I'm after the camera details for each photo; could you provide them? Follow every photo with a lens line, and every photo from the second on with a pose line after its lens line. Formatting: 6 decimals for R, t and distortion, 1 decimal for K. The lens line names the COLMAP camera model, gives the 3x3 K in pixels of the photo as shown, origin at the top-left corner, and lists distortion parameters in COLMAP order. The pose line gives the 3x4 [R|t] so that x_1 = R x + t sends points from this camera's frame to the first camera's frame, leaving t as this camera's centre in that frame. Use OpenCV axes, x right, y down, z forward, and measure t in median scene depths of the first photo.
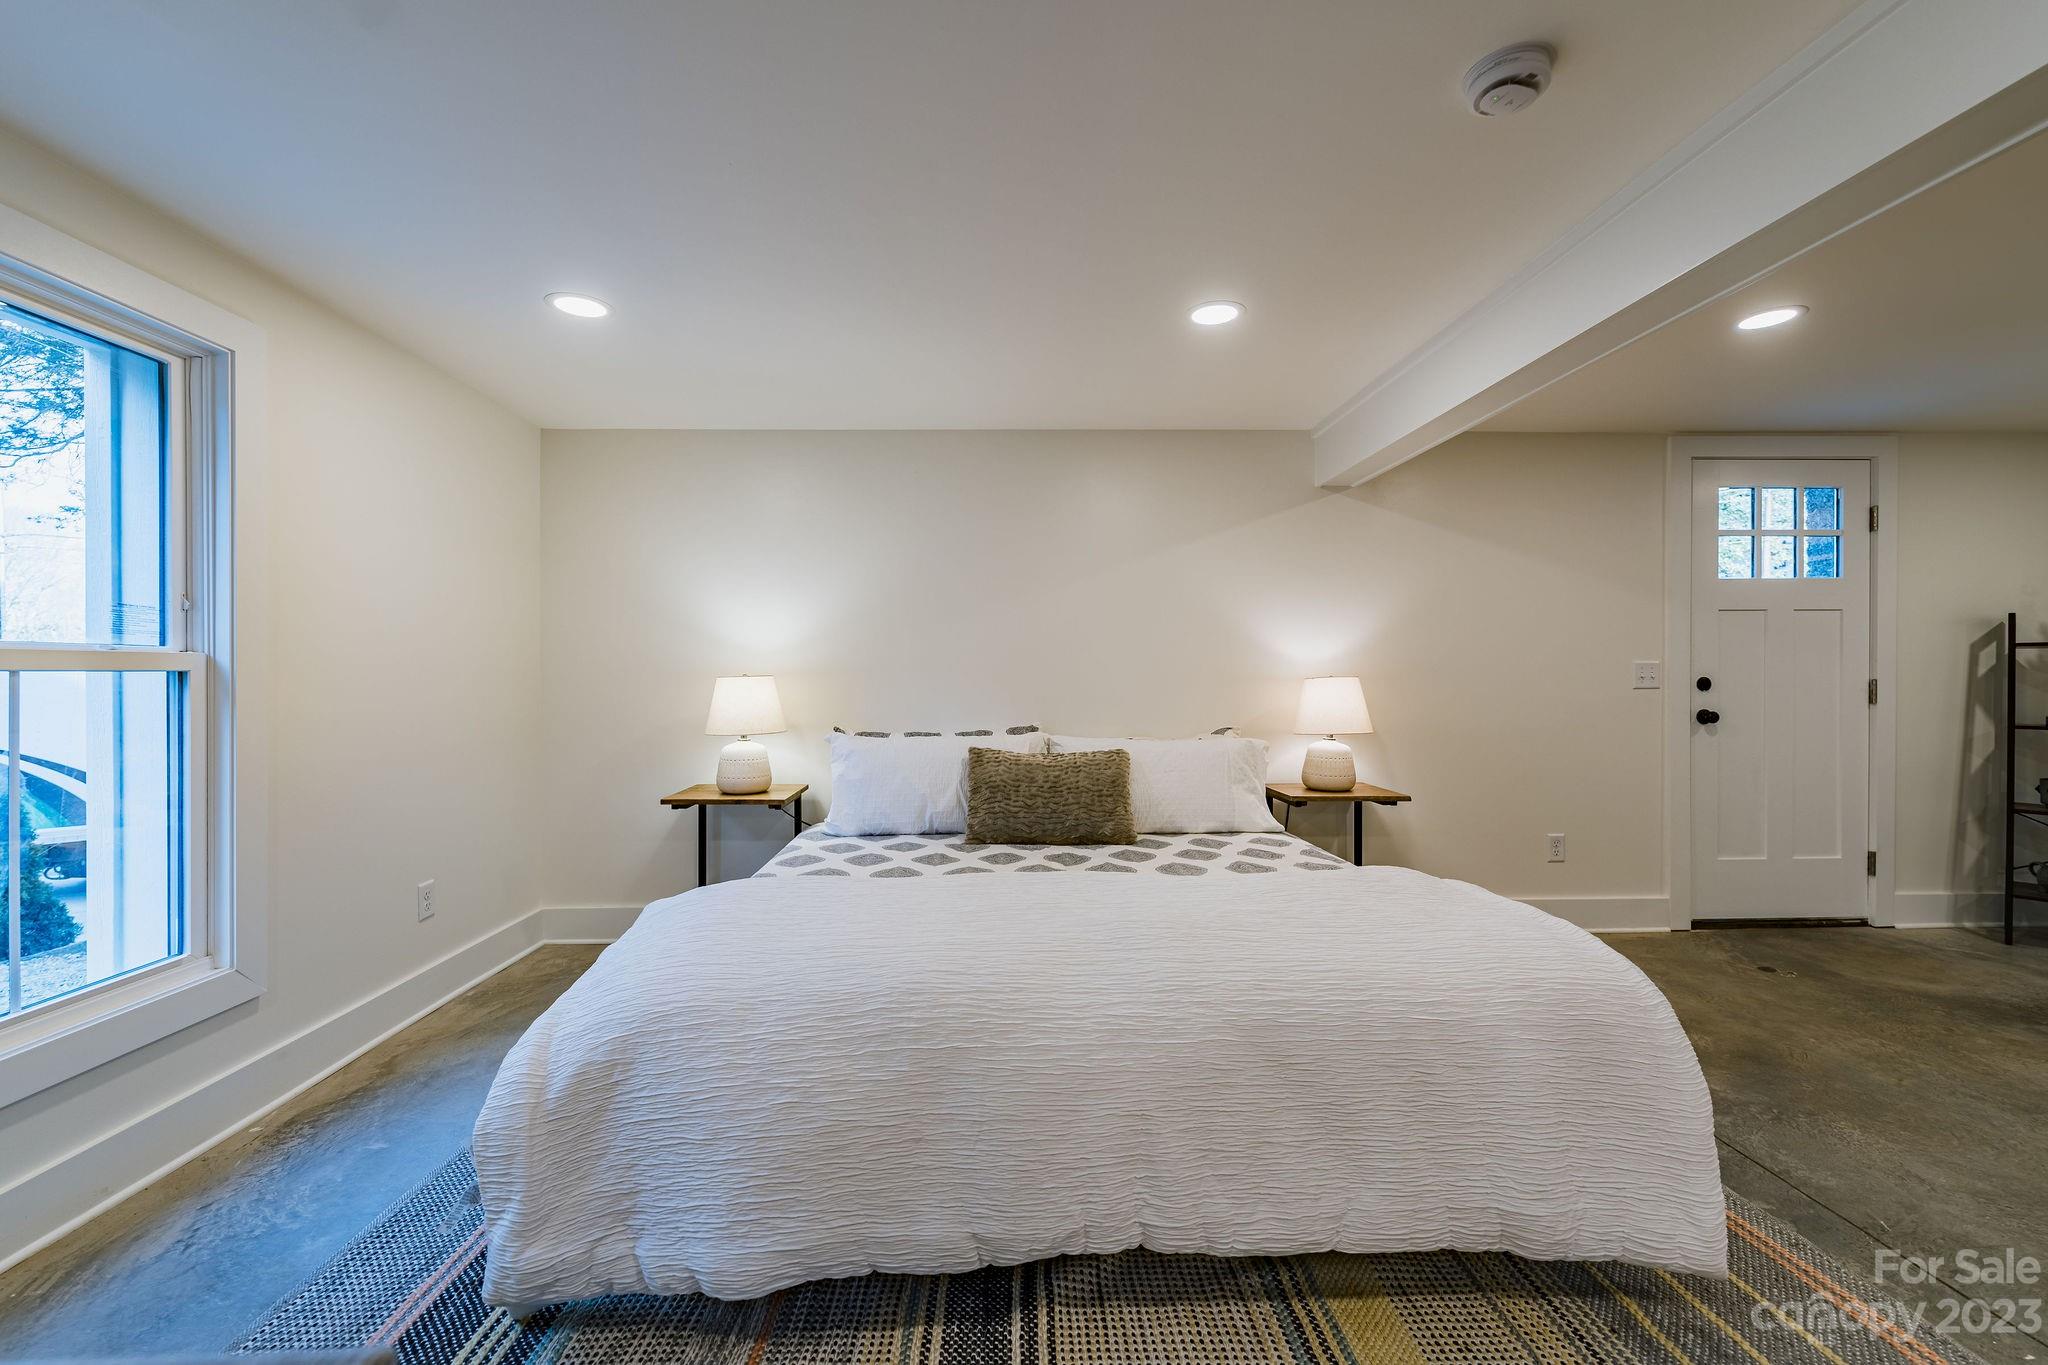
lens RADIAL K [[826.3, 0, 1032.8], [0, 826.3, 665.8], [0, 0, 1]] dist [-0.000387, -0.000020]
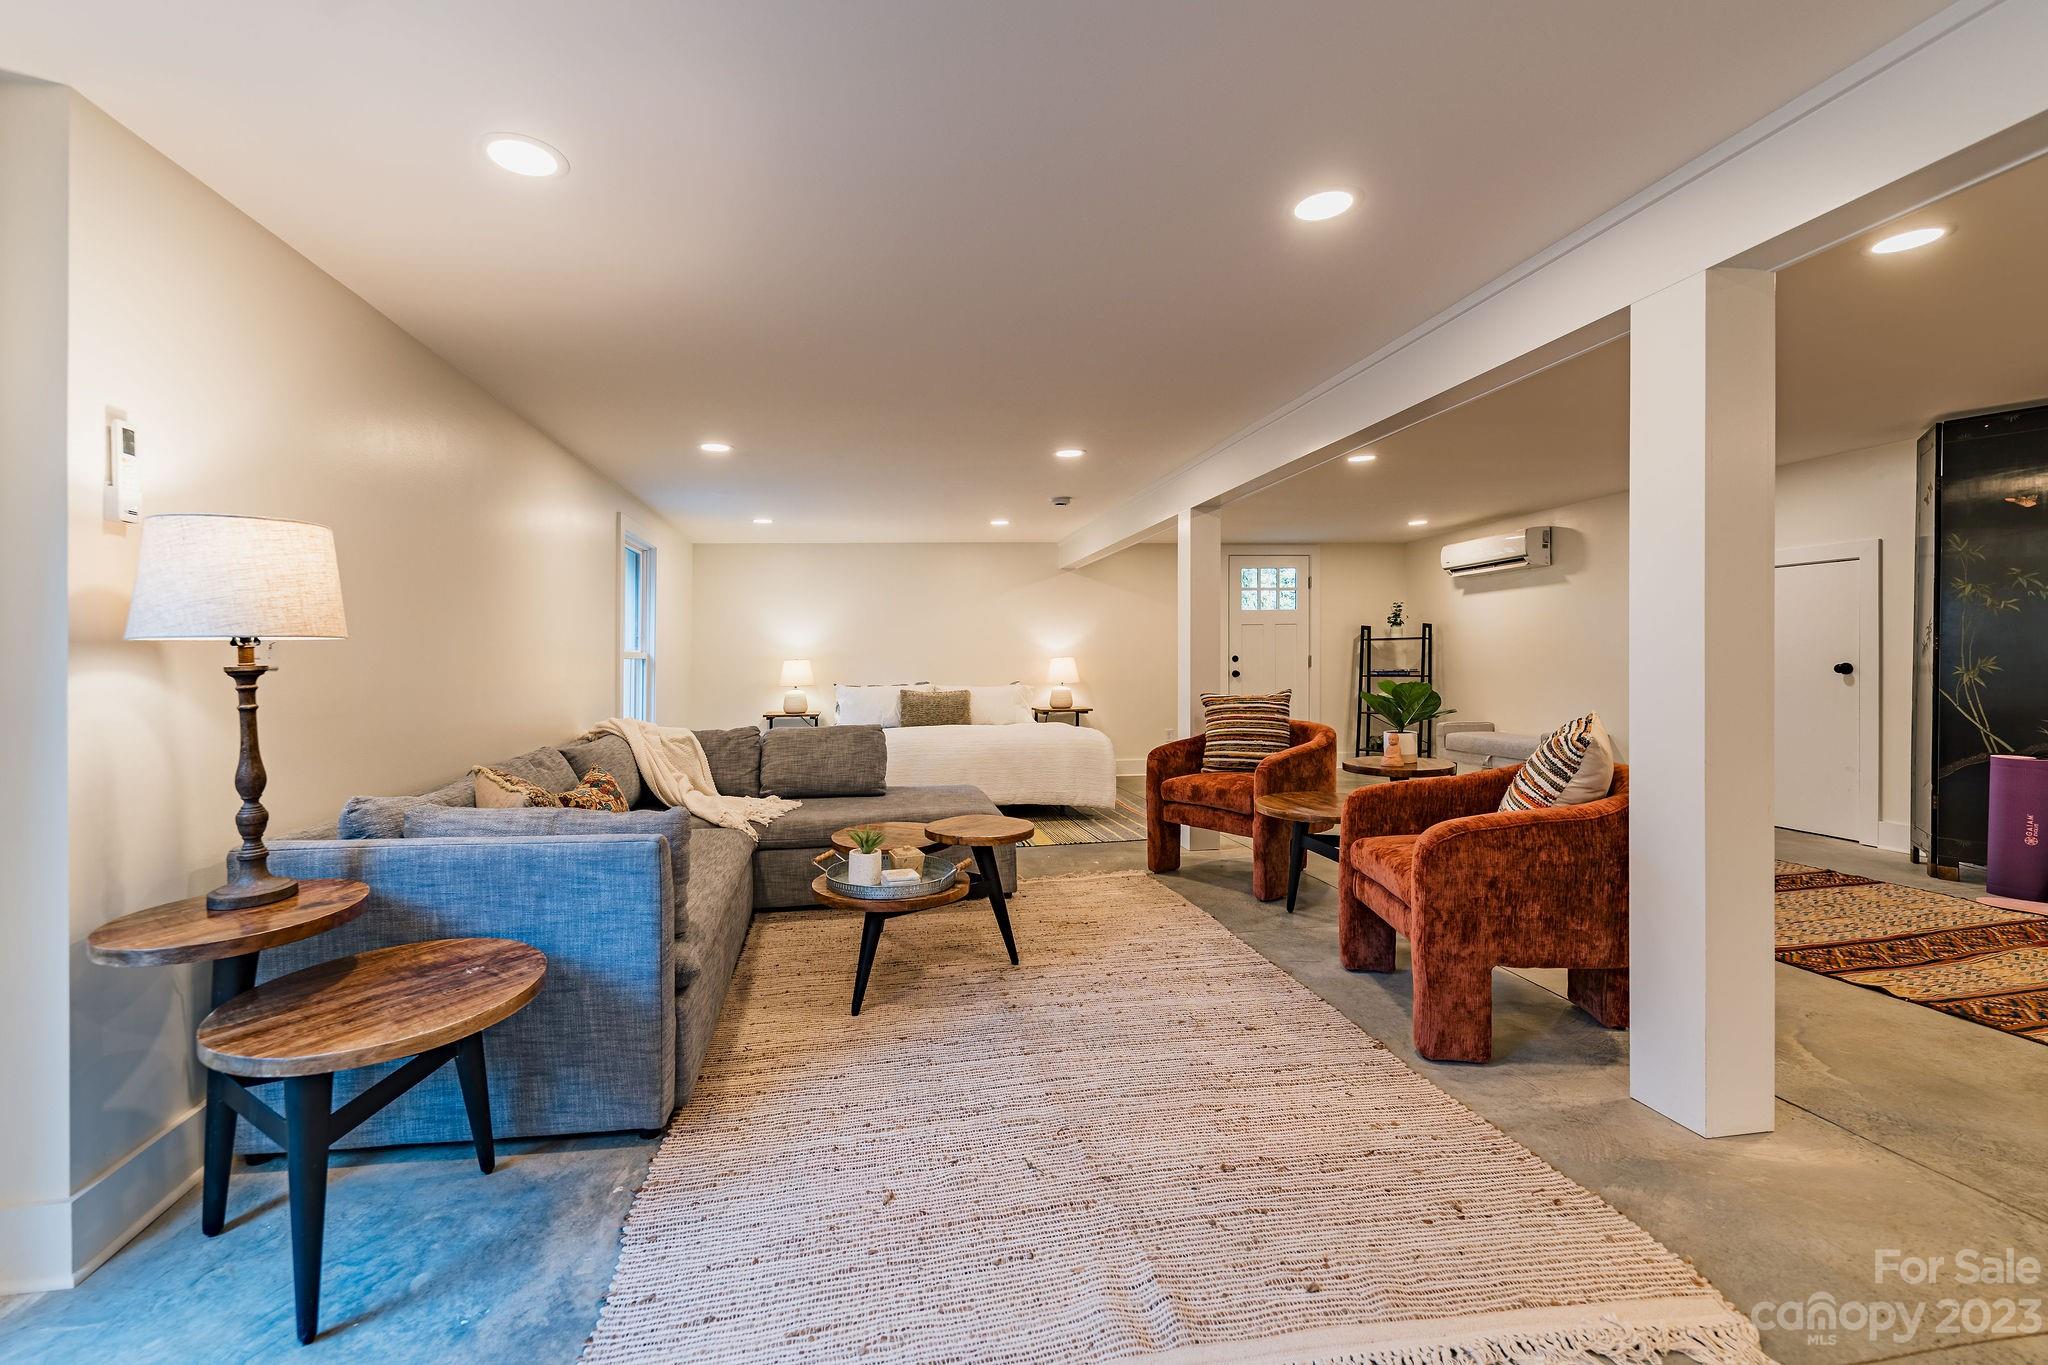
lens RADIAL K [[826.3, 0, 1032.8], [0, 826.3, 665.8], [0, 0, 1]] dist [-0.000387, -0.000020]
pose [[0.985565, -0.013299, 0.168776, -0.092923], [0.010672, 0.999808, 0.016461, -0.001158], [-0.168962, -0.014422, 0.985517, -1.222031]]
